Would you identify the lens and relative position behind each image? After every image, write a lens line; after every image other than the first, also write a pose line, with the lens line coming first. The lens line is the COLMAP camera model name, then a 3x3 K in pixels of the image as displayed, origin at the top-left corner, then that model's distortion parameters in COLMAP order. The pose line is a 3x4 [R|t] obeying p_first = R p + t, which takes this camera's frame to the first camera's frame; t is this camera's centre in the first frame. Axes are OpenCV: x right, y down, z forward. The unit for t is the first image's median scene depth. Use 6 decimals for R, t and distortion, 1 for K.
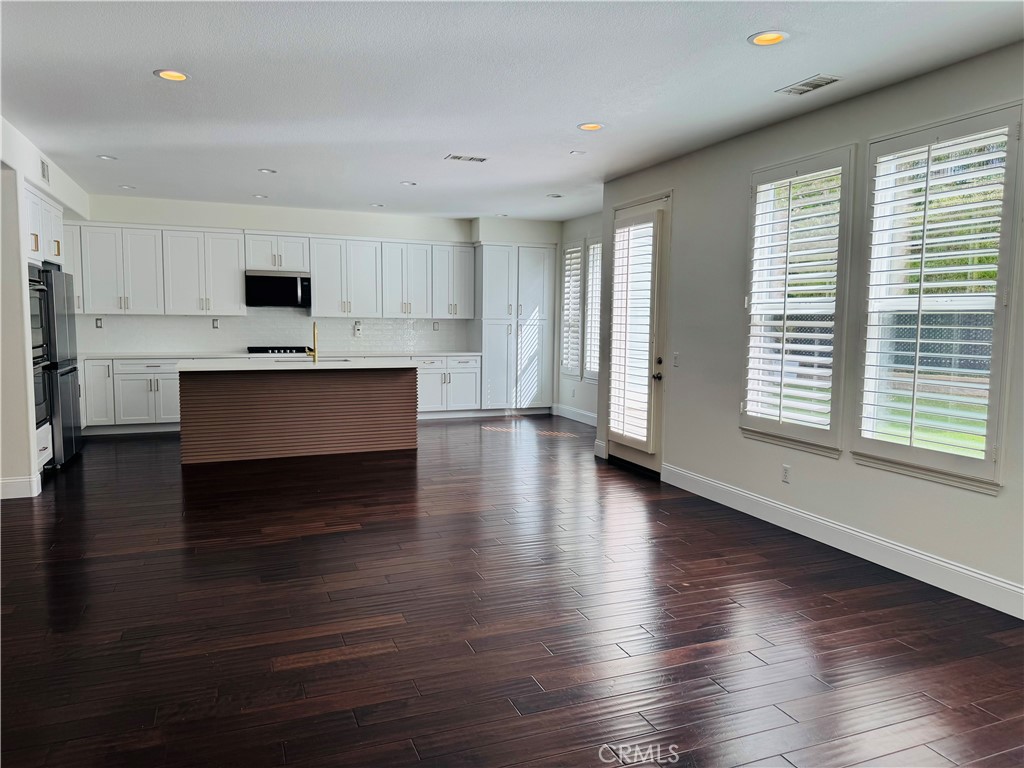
lens RADIAL K [[722.7, 0, 513.6], [0, 722.7, 380.0], [0, 0, 1]] dist [0.044538, -0.049612]
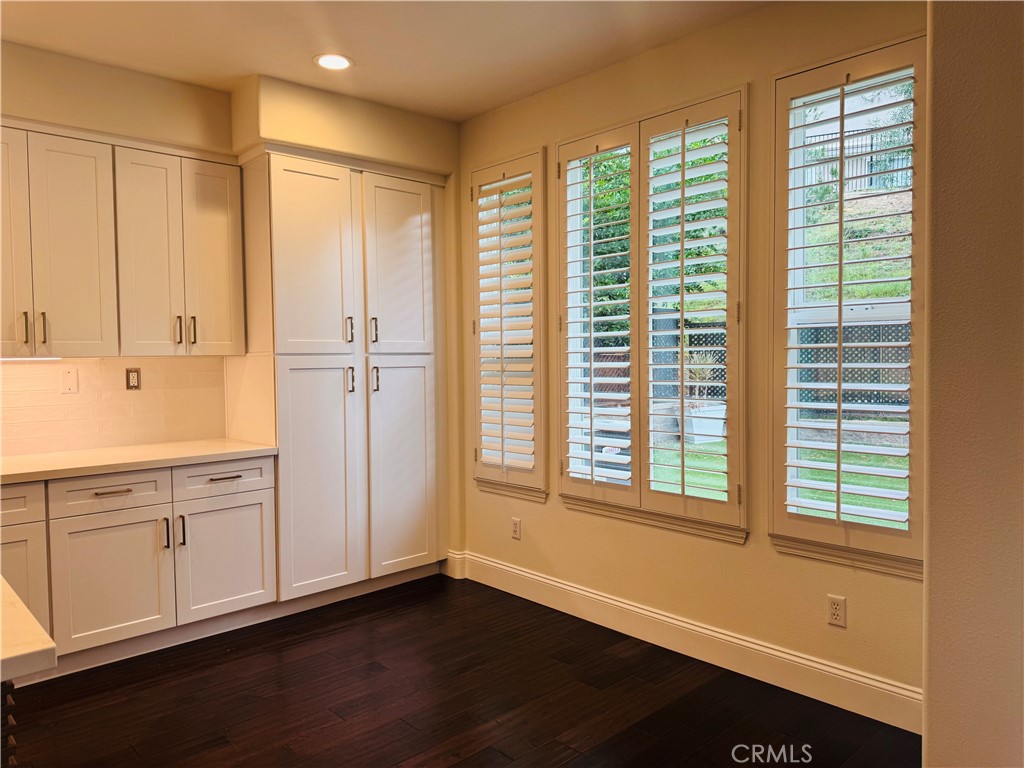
lens RADIAL K [[722.7, 0, 508.5], [0, 722.7, 379.3], [0, 0, 1]] dist [0.044538, -0.049612]
pose [[0.932289, -0.037454, 0.359771, -0.070687], [0.055626, 0.997639, -0.040287, -0.054887], [-0.357412, 0.057571, 0.932171, 0.658563]]
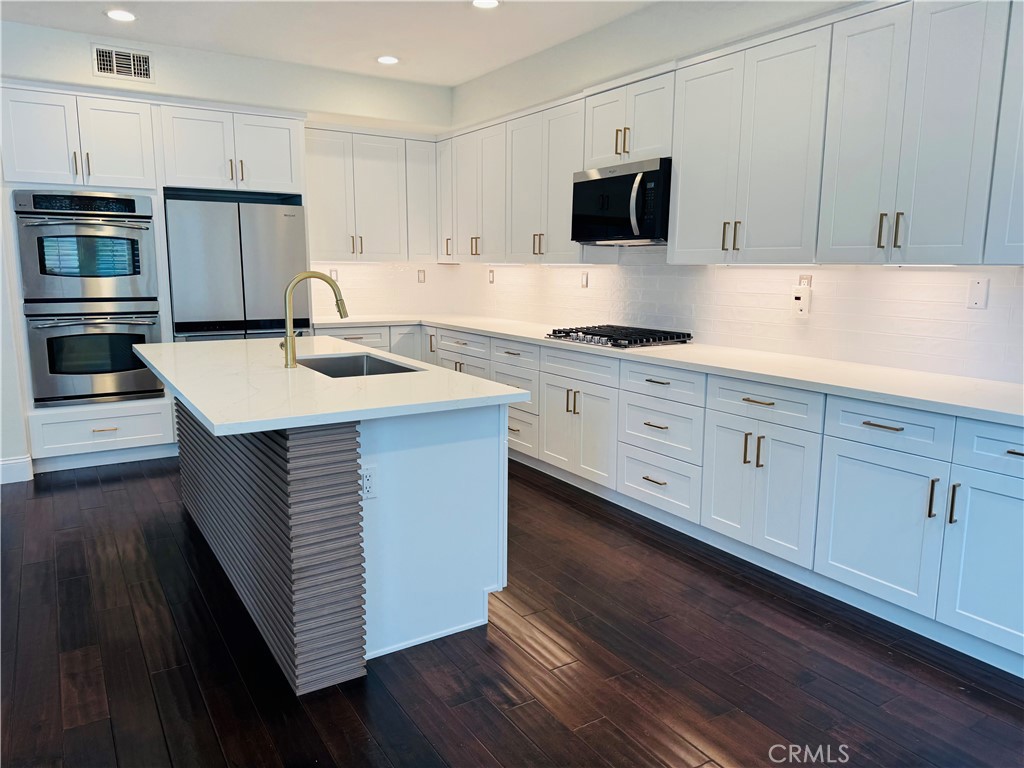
lens RADIAL K [[722.7, 0, 508.8], [0, 722.7, 386.0], [0, 0, 1]] dist [0.044538, -0.049612]
pose [[0.170733, 0.152751, -0.973405, 0.130022], [-0.092765, 0.986014, 0.138459, -0.067830], [0.980941, 0.066658, 0.182515, 0.846534]]
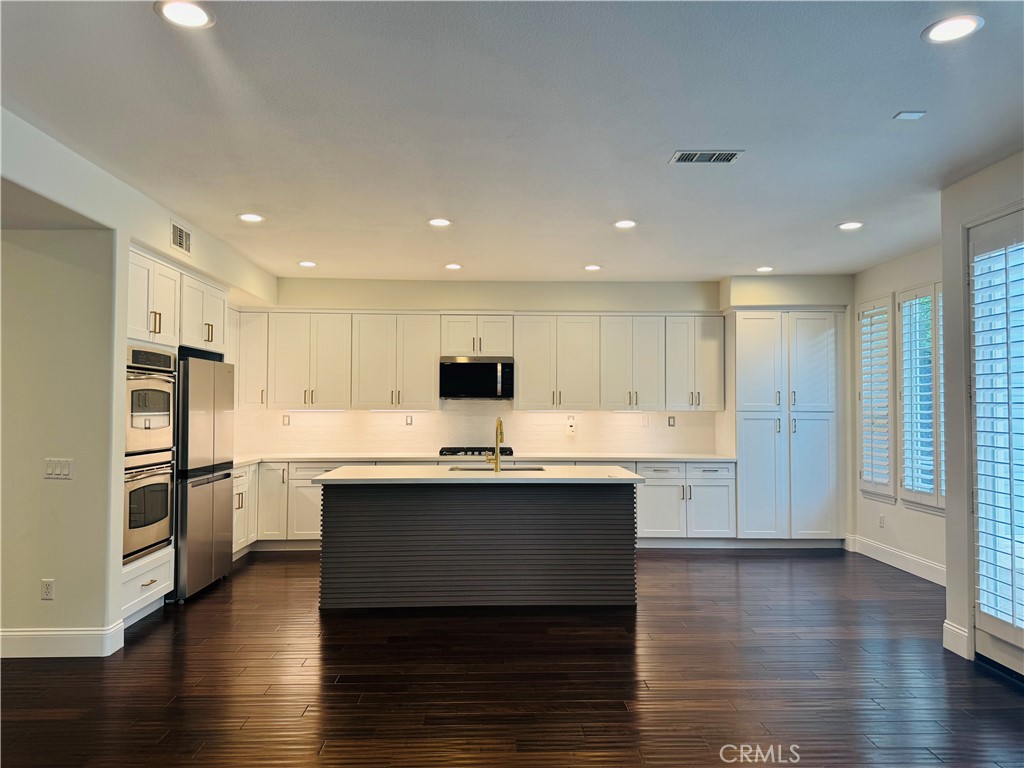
lens RADIAL K [[722.7, 0, 511.8], [0, 722.7, 383.5], [0, 0, 1]] dist [0.044538, -0.049612]
pose [[0.940065, -0.020375, -0.340386, -0.007141], [-0.022020, 0.992502, -0.120224, -0.021618], [0.340284, 0.120514, 0.932568, 0.256069]]
